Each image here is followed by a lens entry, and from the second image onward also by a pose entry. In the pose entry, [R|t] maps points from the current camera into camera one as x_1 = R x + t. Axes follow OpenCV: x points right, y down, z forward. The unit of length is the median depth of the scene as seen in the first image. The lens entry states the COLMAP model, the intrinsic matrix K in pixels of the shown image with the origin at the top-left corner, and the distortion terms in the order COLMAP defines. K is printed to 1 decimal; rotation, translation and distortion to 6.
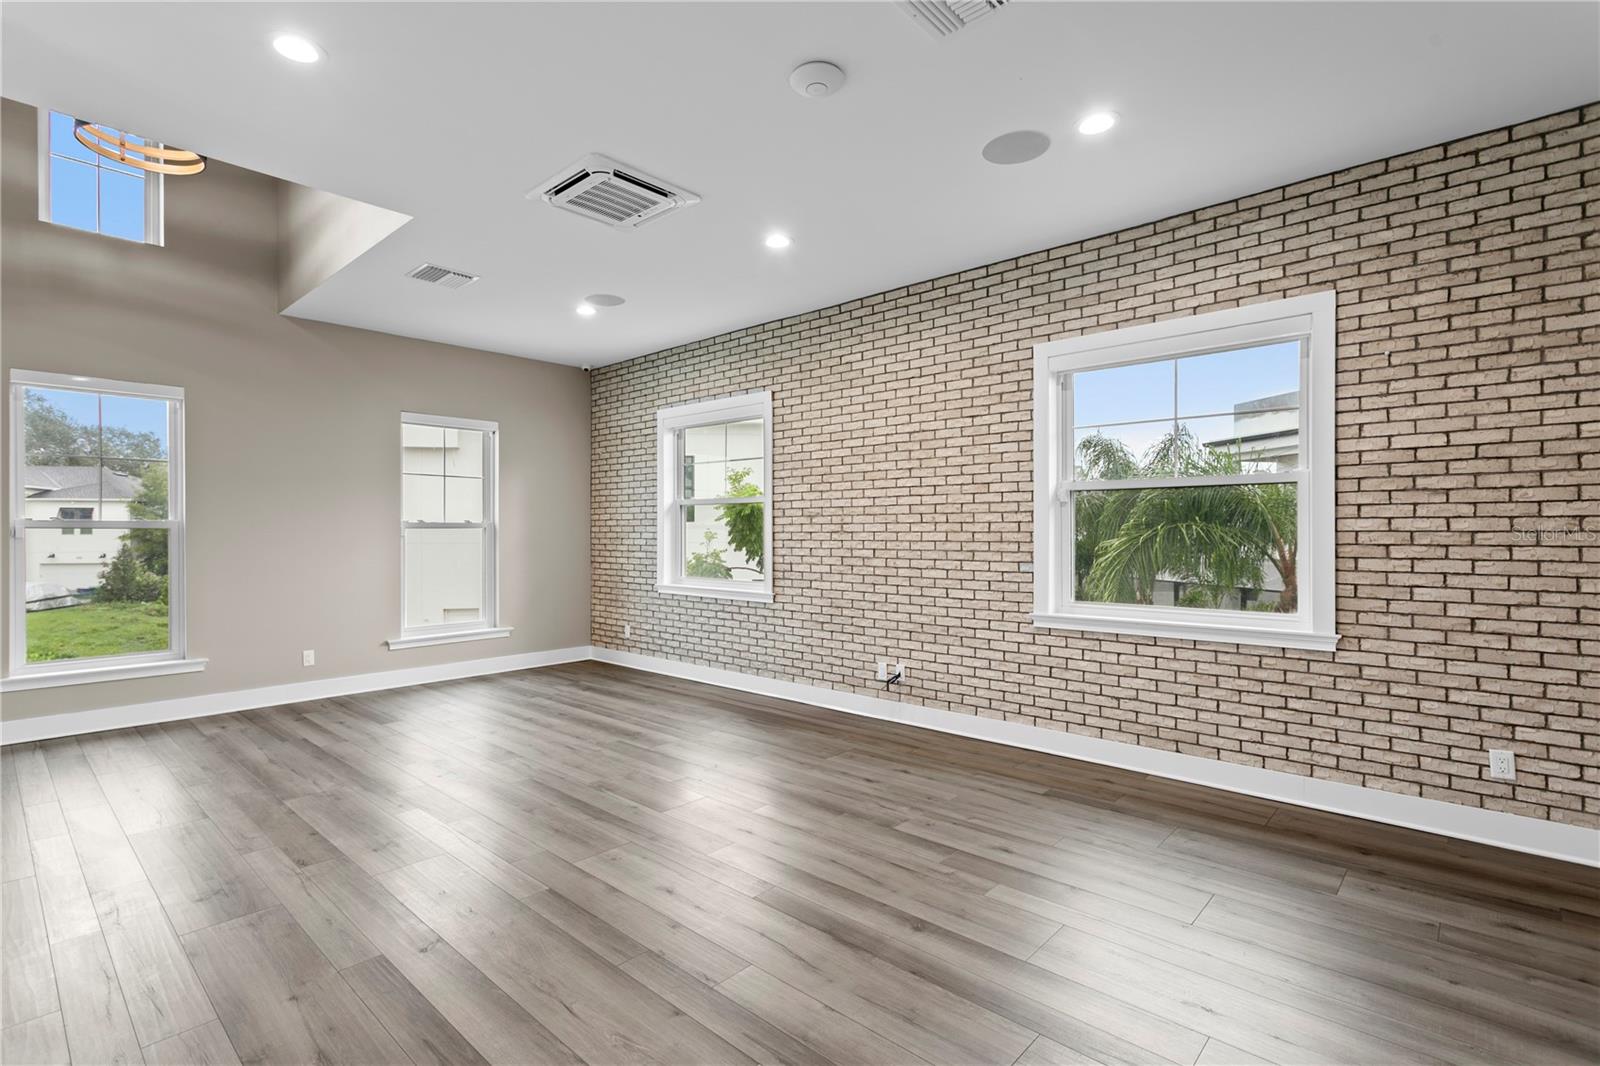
lens RADIAL K [[757.6, 0, 774.0], [0, 757.6, 537.3], [0, 0, 1]] dist [0.003240, 0.001297]
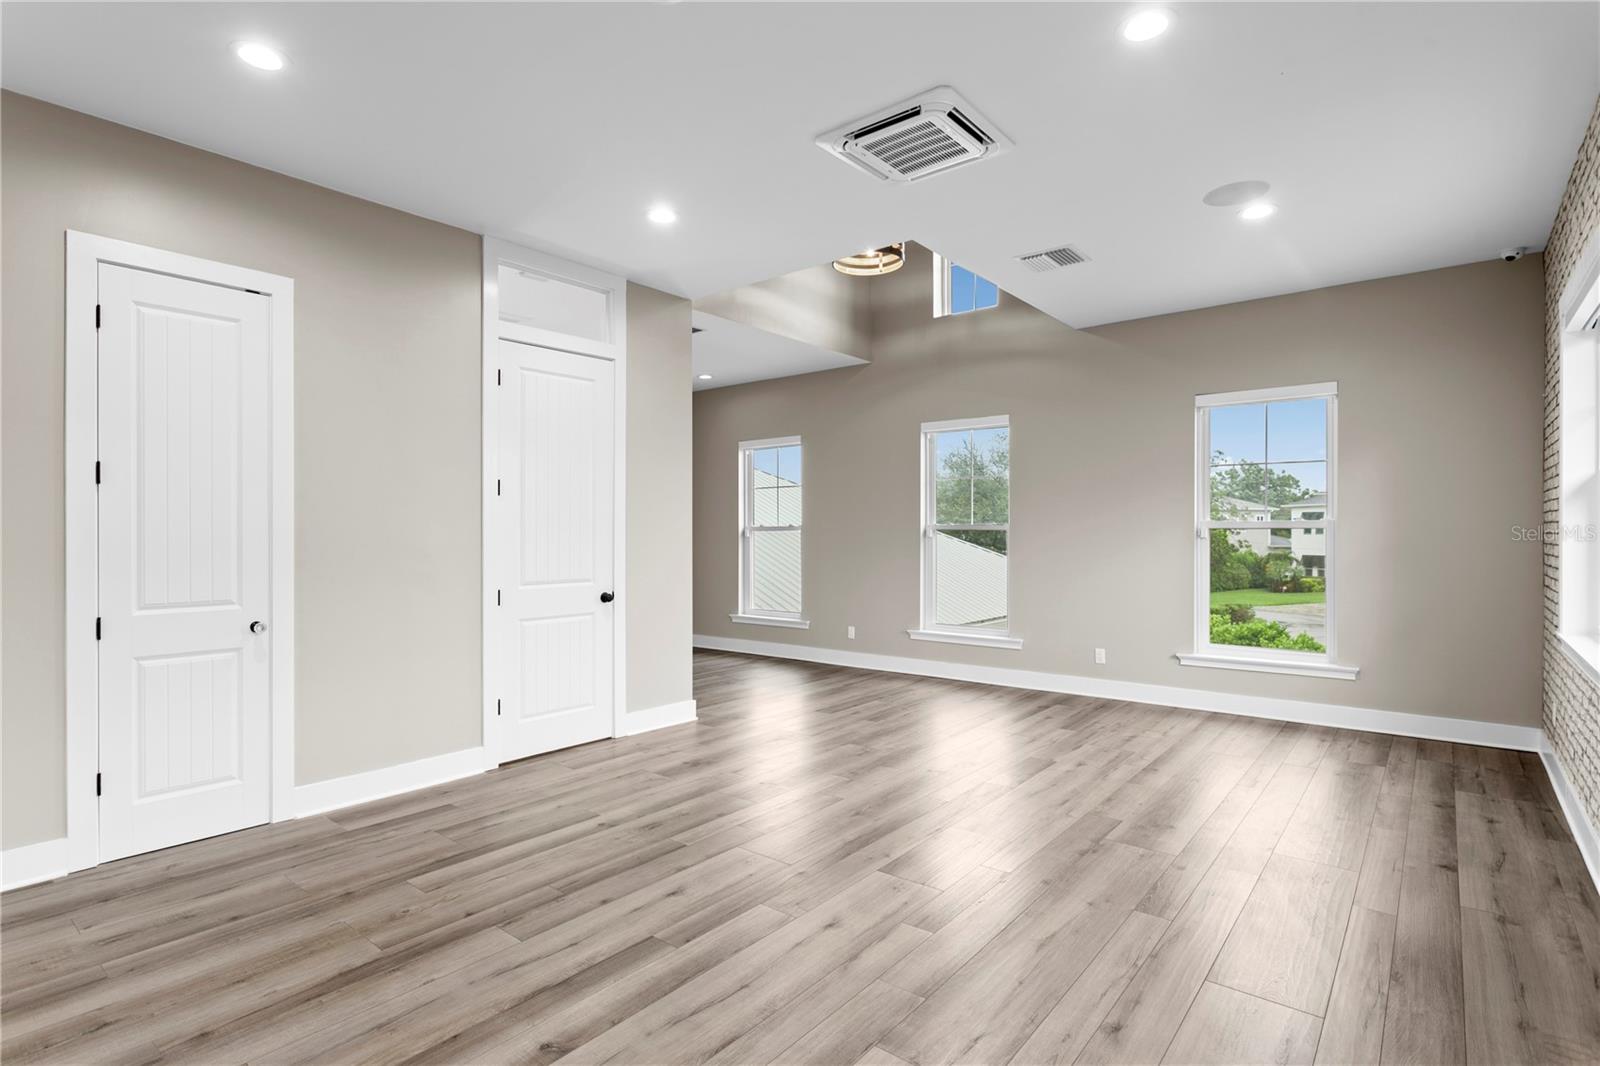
lens RADIAL K [[802.0, 0, 781.7], [0, 802.0, 536.1], [0, 0, 1]] dist [-0.002033, -0.000394]
pose [[0.059861, 0.007425, -0.998179, 0.622391], [-0.007039, 0.999951, 0.007016, -0.009536], [0.998182, 0.006607, 0.059910, 0.724262]]
